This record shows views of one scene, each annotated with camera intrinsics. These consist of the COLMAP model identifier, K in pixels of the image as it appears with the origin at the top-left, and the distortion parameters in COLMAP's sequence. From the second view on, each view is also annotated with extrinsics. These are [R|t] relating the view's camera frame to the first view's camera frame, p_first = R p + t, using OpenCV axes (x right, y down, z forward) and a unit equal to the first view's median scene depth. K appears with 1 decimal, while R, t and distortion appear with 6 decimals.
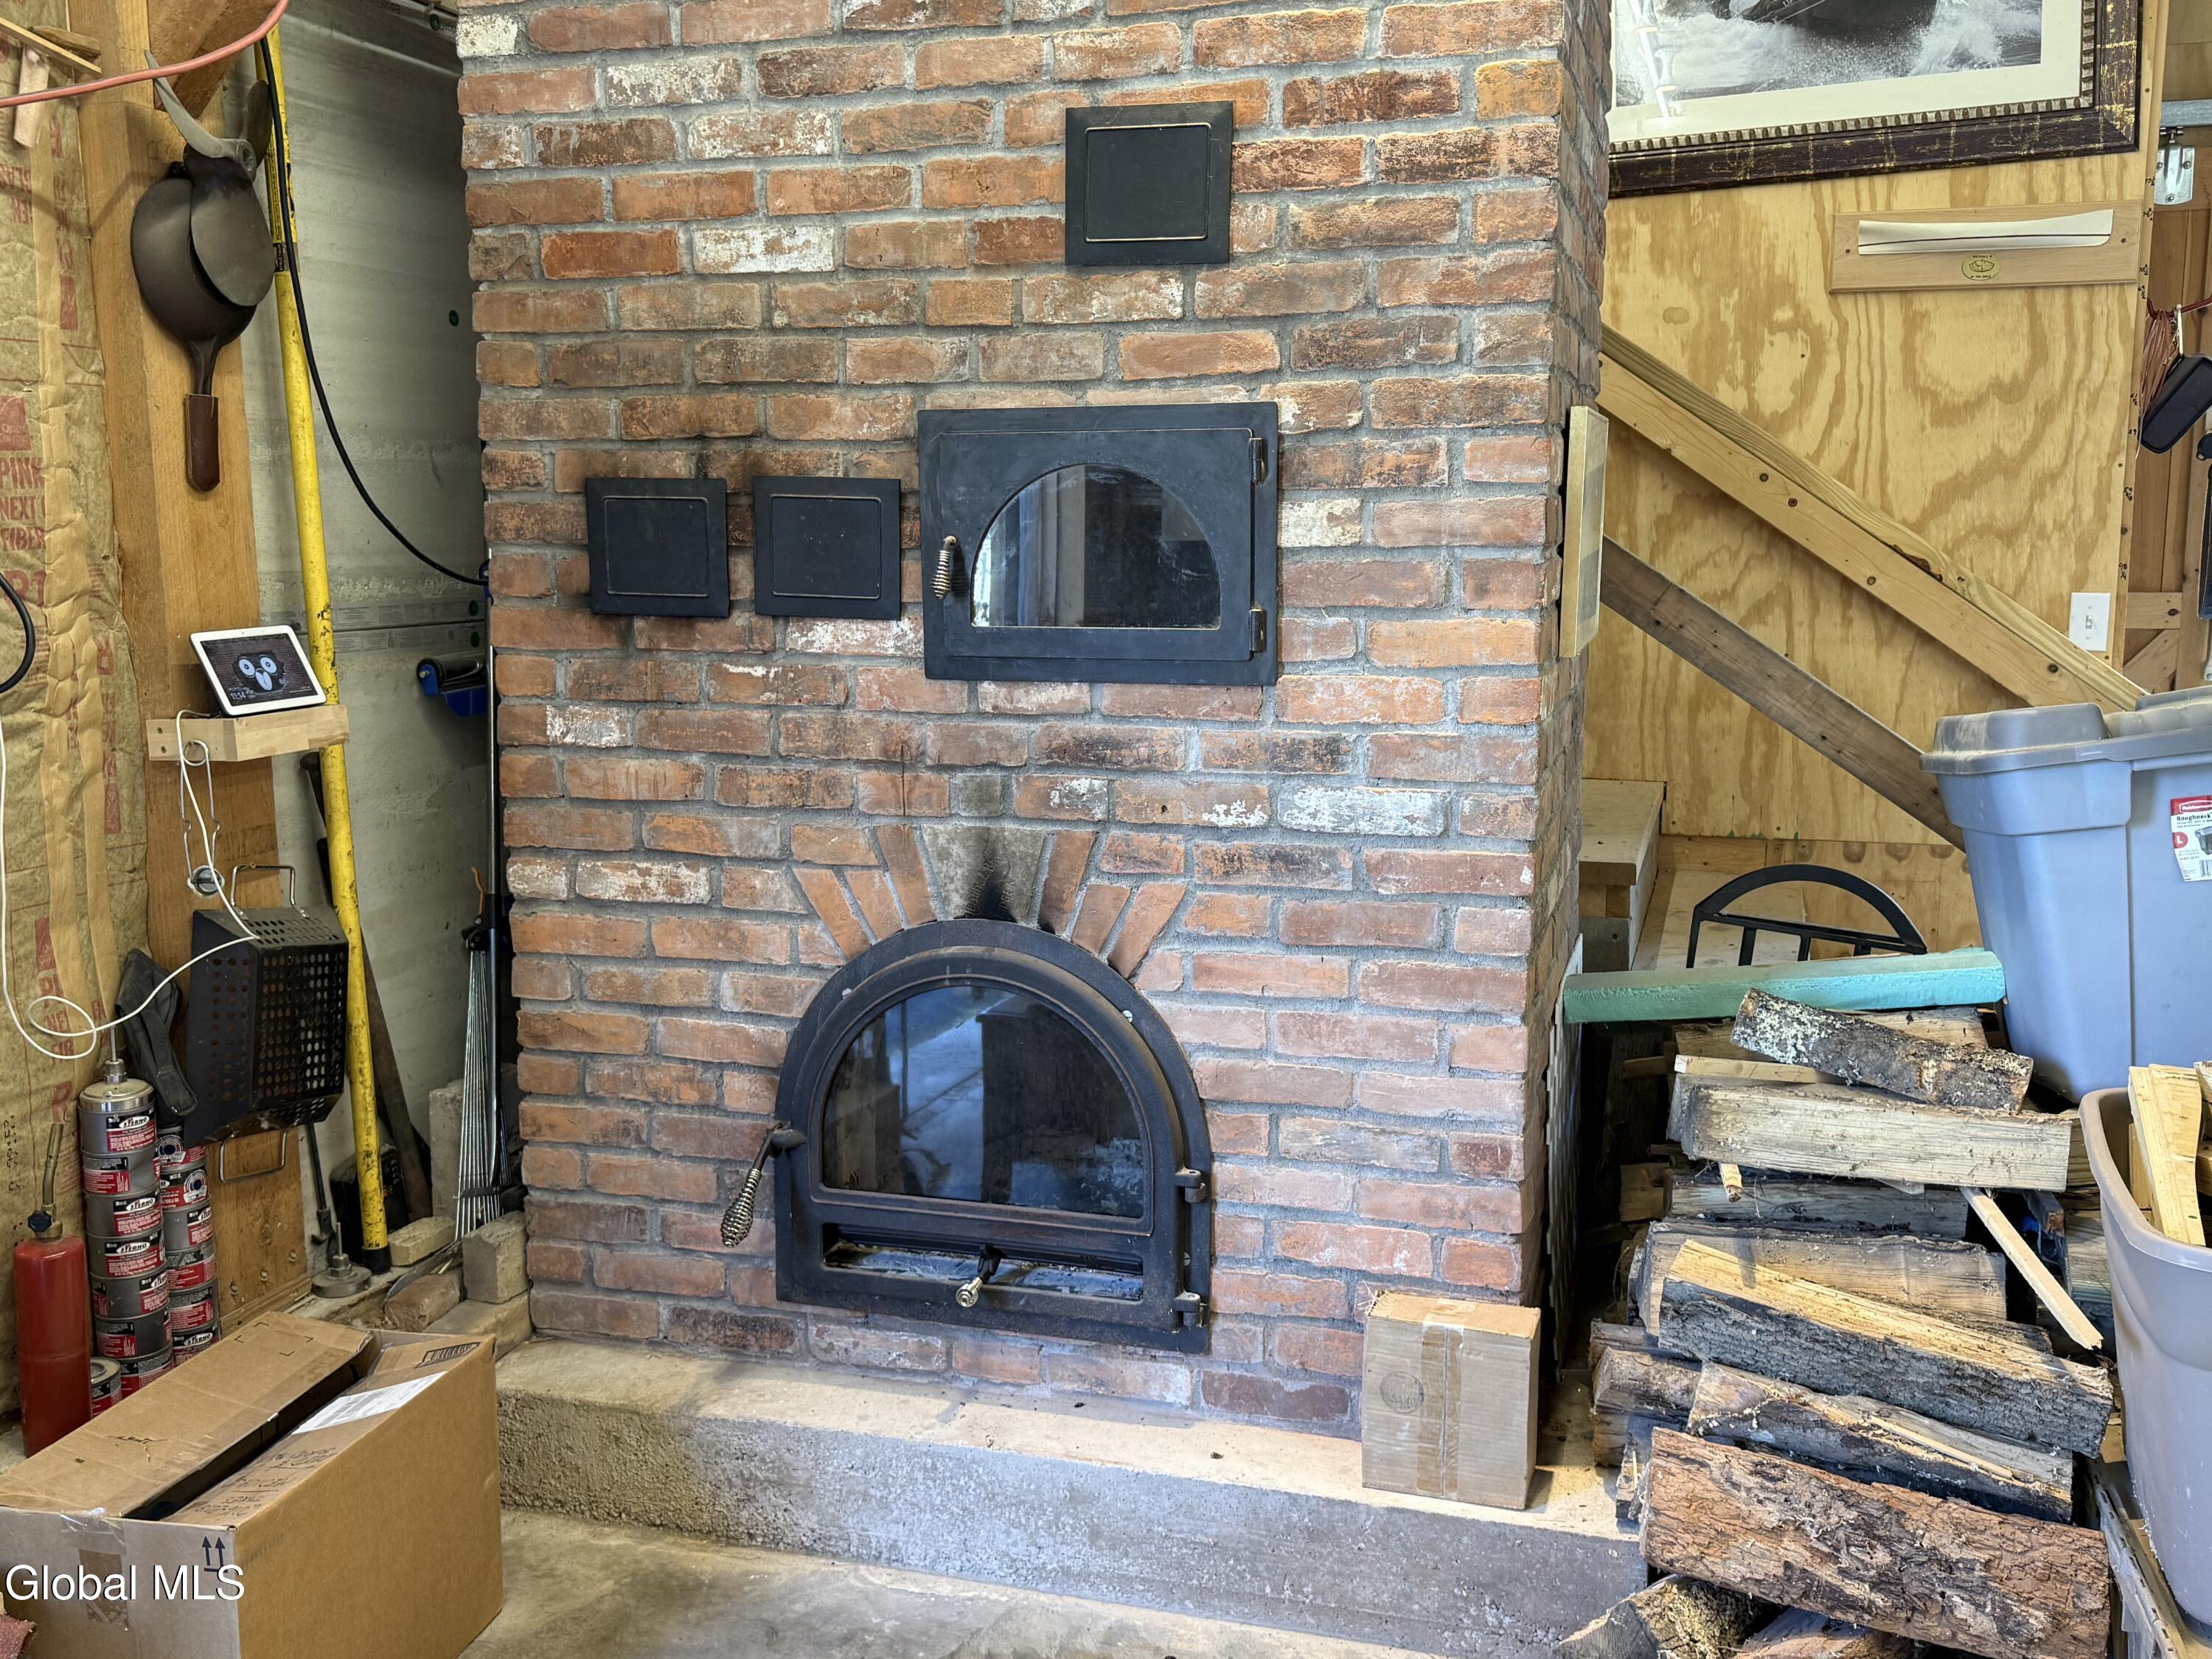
lens RADIAL K [[2014.1, 0, 1106.0], [0, 2014.1, 829.5], [0, 0, 1]] dist [0.165702, -0.298588]
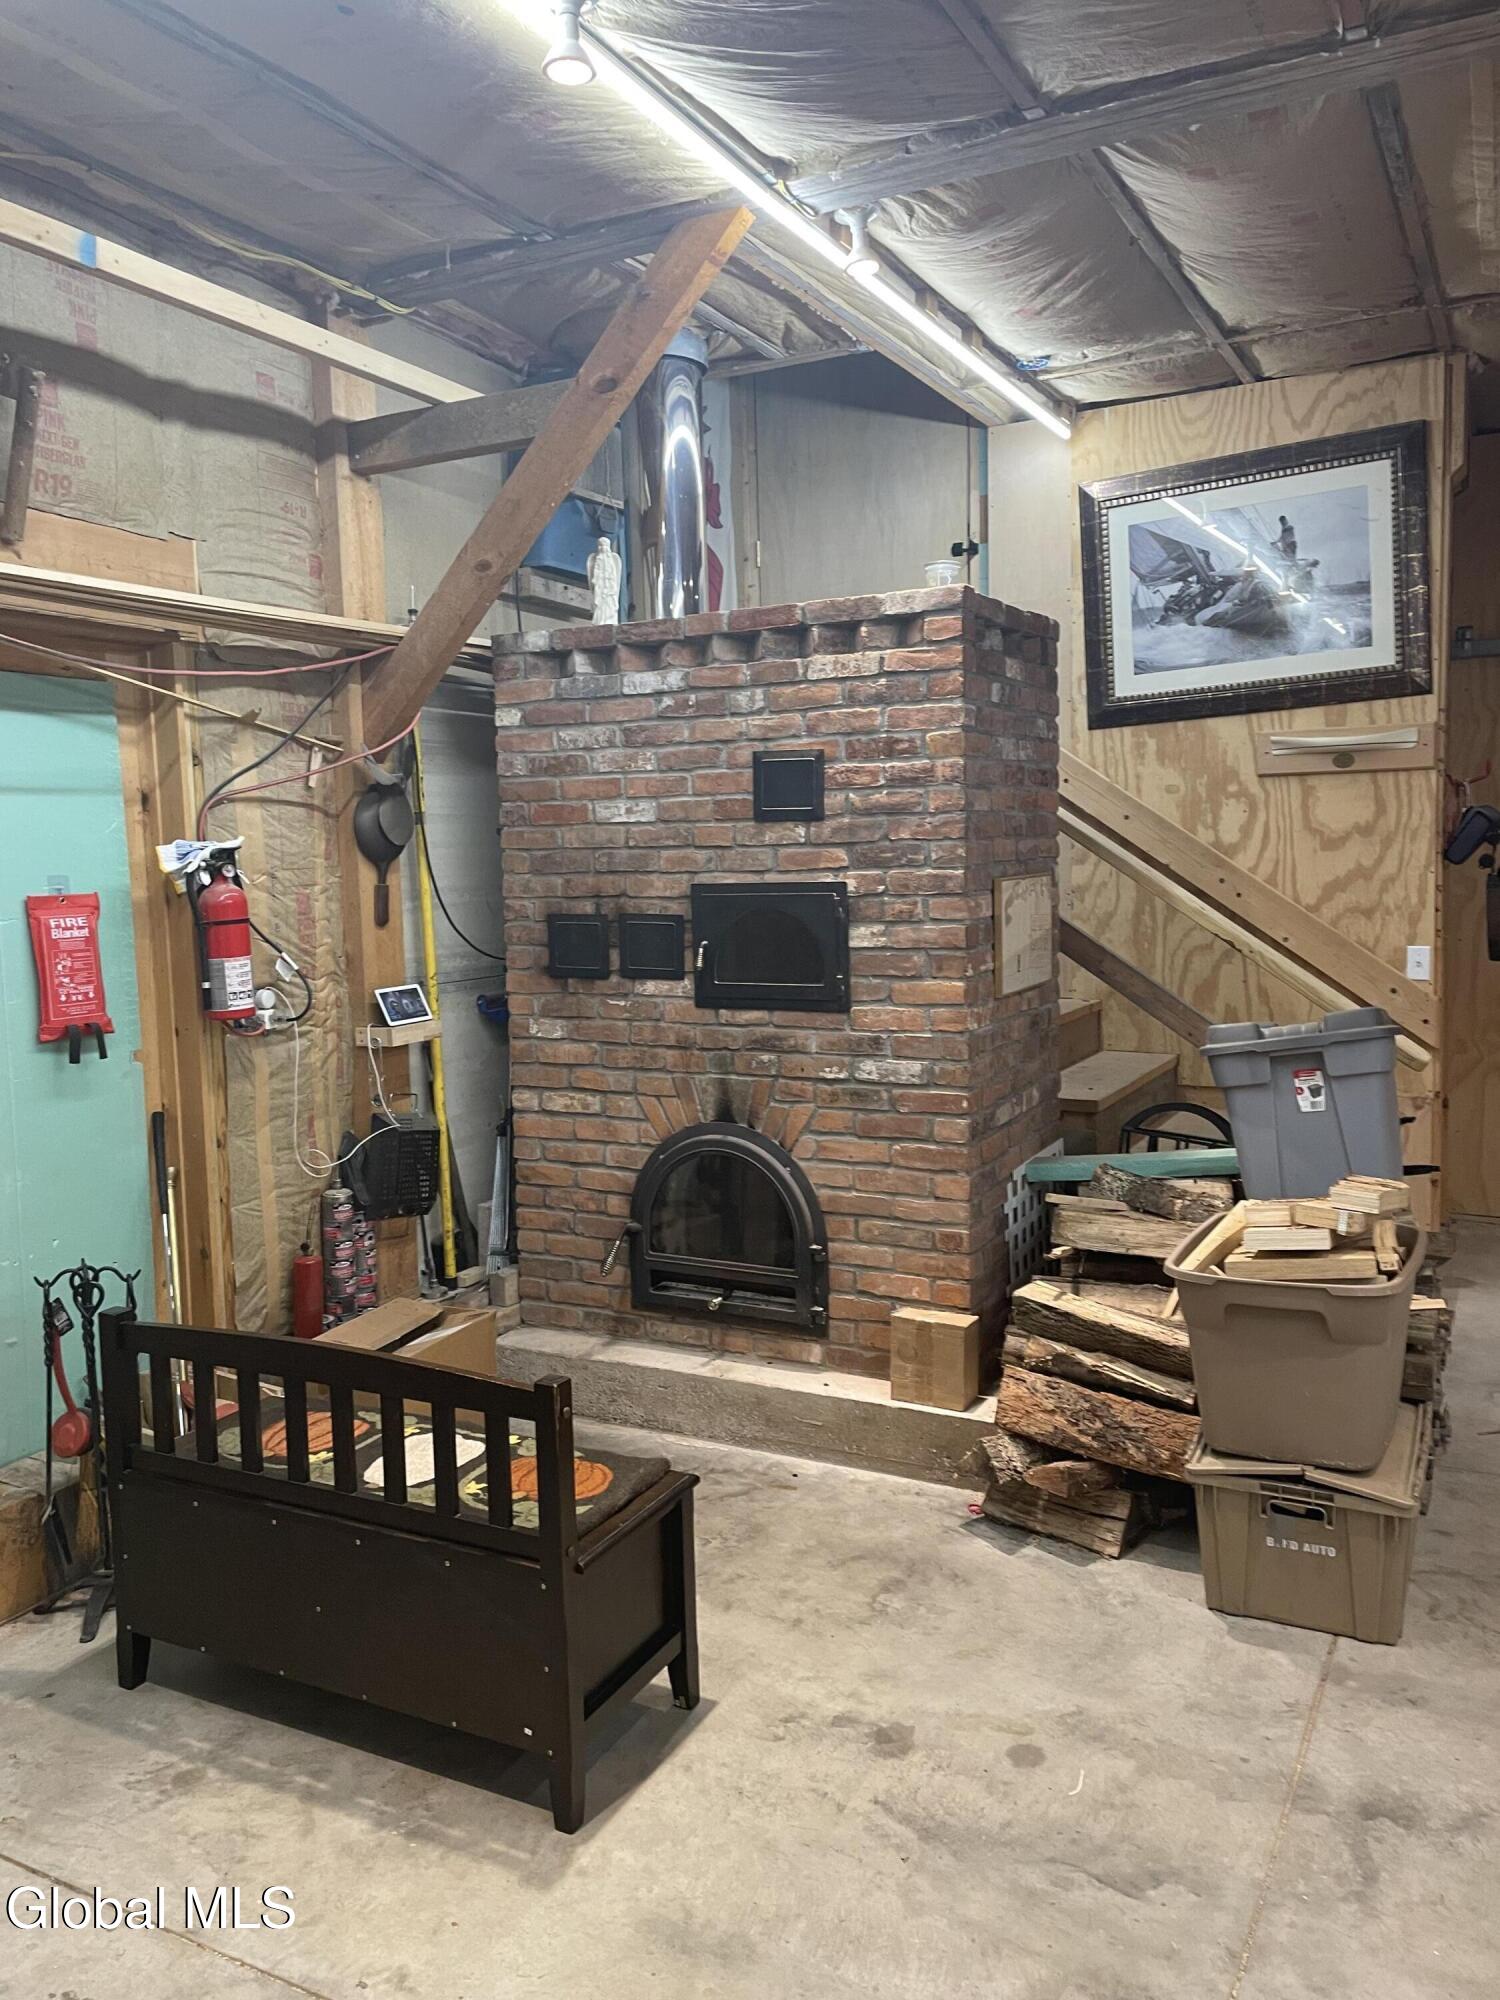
lens RADIAL K [[1521.1, 0, 752.4], [0, 1521.1, 972.3], [0, 0, 1]] dist [0.127880, -0.001843]
pose [[0.982681, -0.004899, -0.185242, 0.263679], [-0.007407, 0.997813, -0.065684, -0.006940], [0.185159, 0.065919, 0.980495, -0.552477]]
